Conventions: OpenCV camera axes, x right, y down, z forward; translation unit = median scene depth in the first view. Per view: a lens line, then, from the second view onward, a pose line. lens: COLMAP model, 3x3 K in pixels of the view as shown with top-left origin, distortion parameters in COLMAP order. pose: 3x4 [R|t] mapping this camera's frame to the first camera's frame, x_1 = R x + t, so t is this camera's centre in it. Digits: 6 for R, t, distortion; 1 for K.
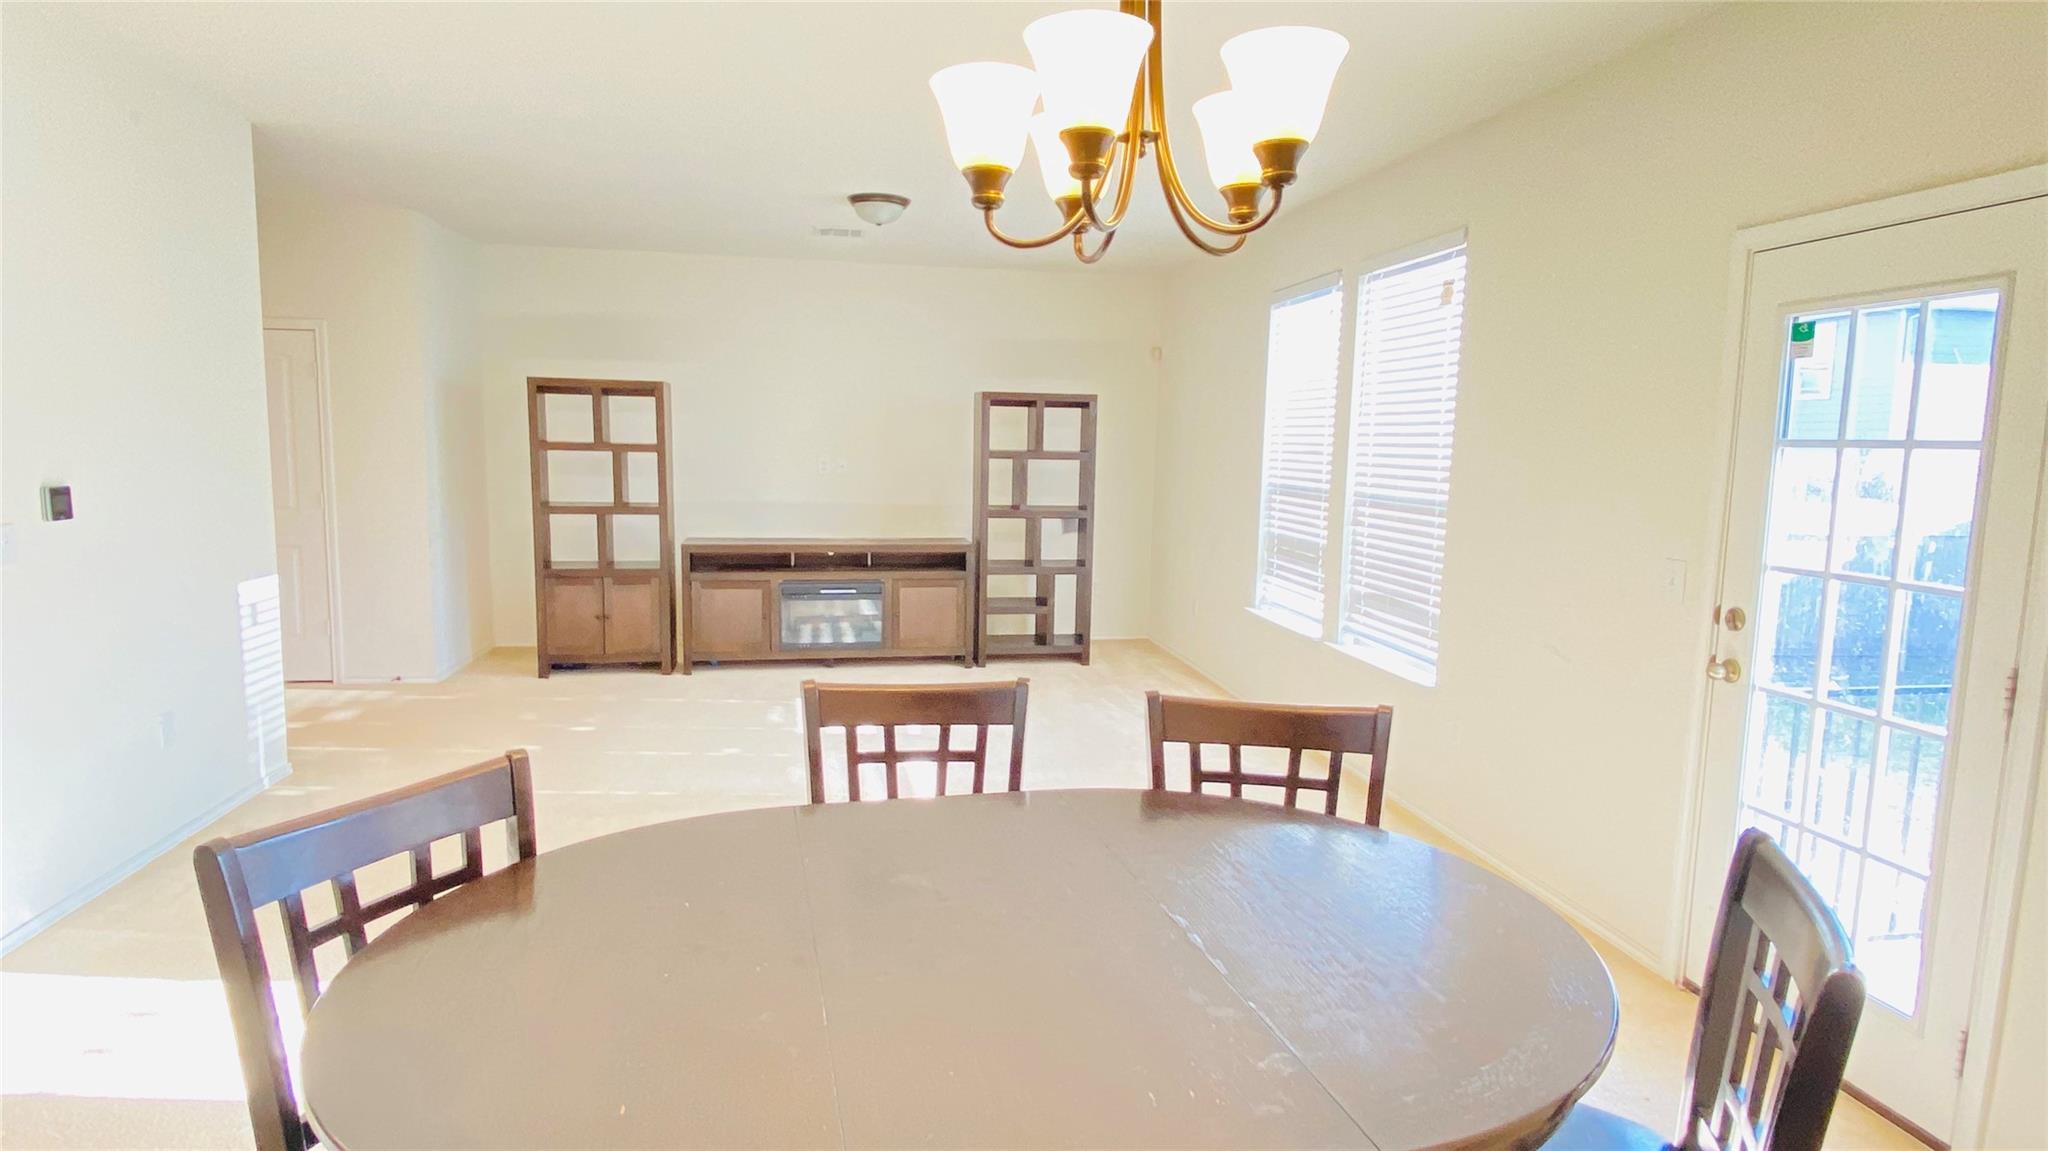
lens RADIAL K [[1135.6, 0, 1021.8], [0, 1135.6, 570.6], [0, 0, 1]] dist [0.092222, -0.077754]
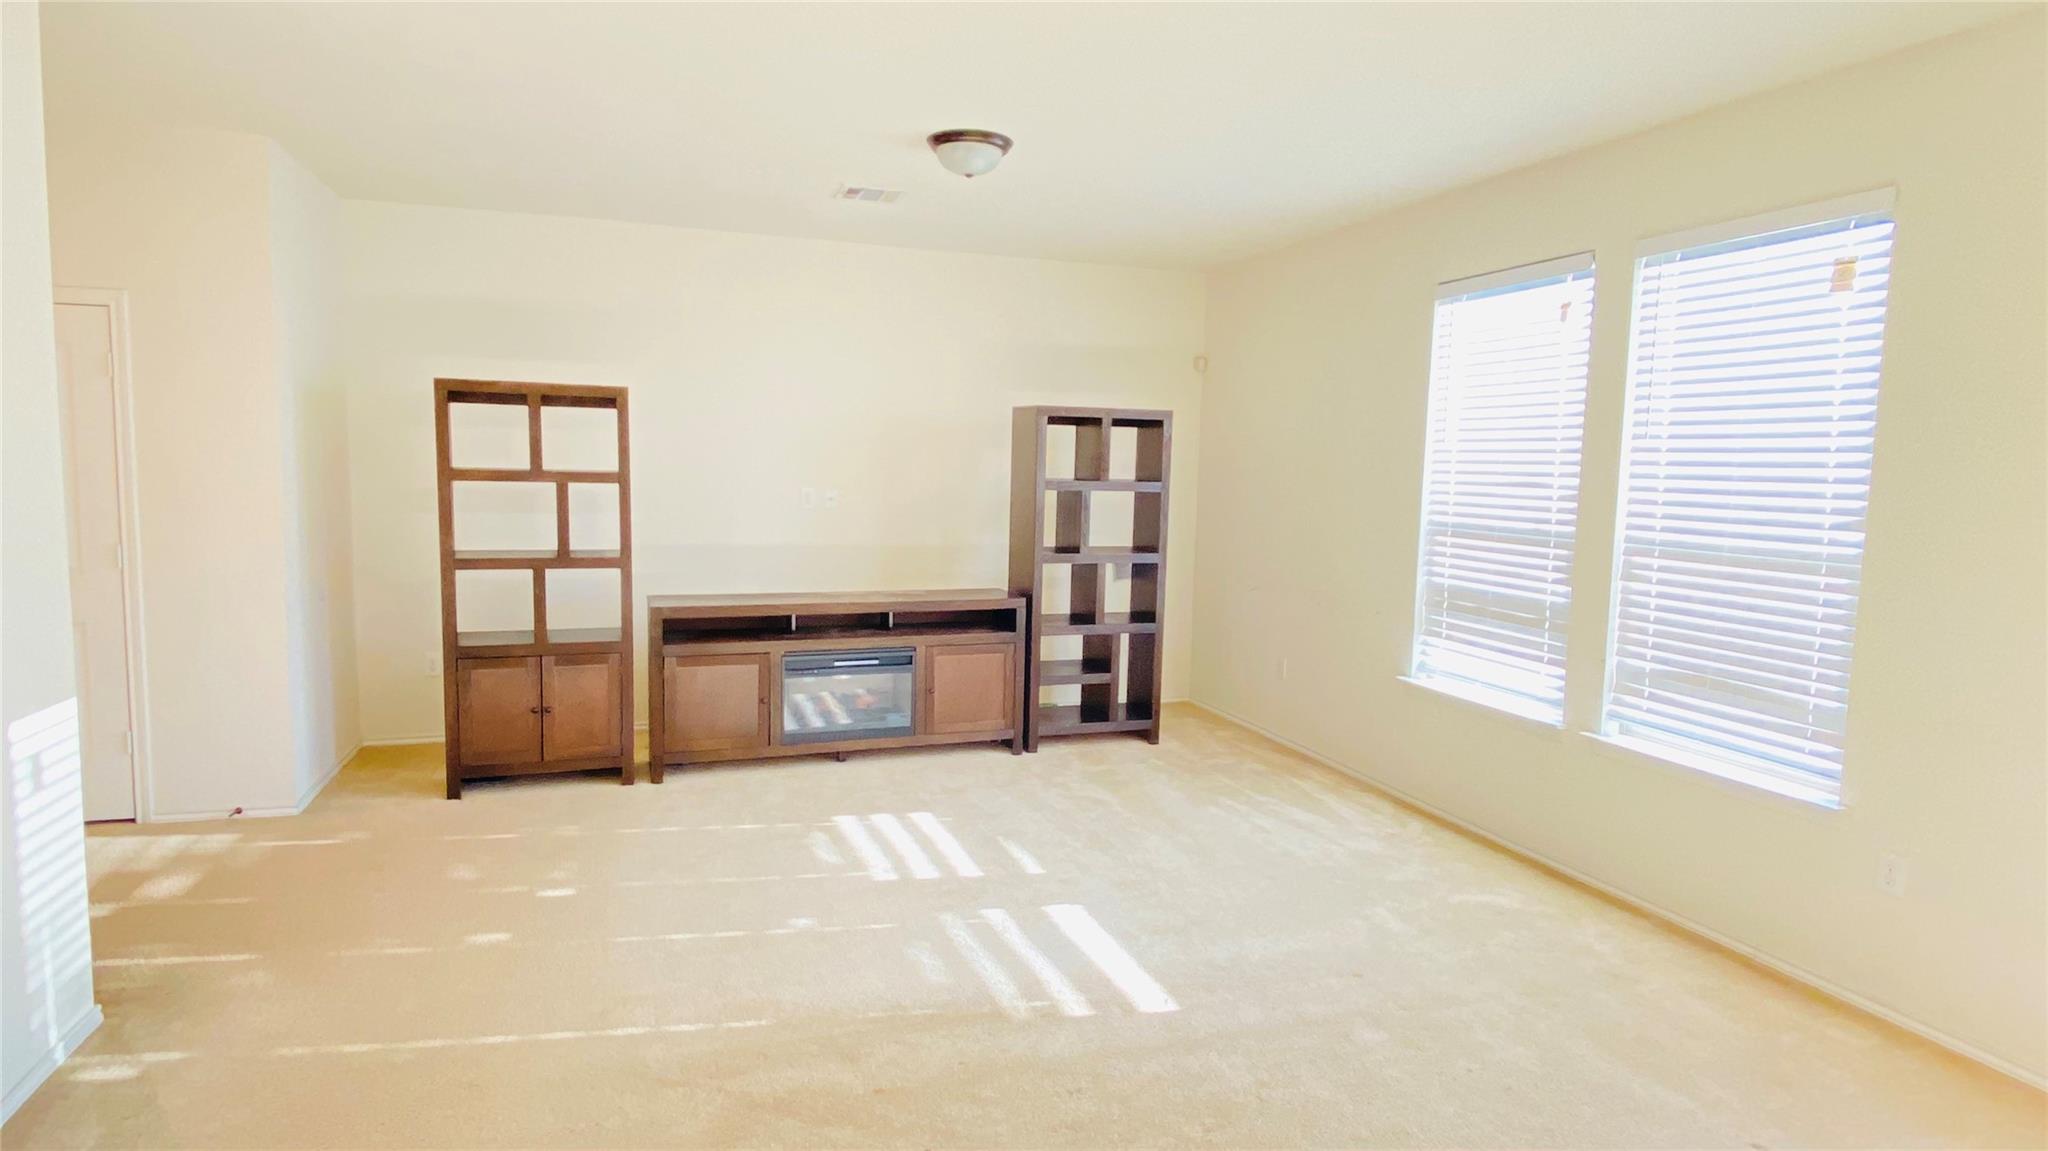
lens RADIAL K [[1129.9, 0, 1027.6], [0, 1129.9, 572.7], [0, 0, 1]] dist [0.054752, -0.038577]
pose [[0.986233, -0.013325, 0.164823, -0.178761], [0.015873, 0.999774, -0.014156, -0.031020], [-0.164597, 0.016578, 0.986222, 0.236216]]
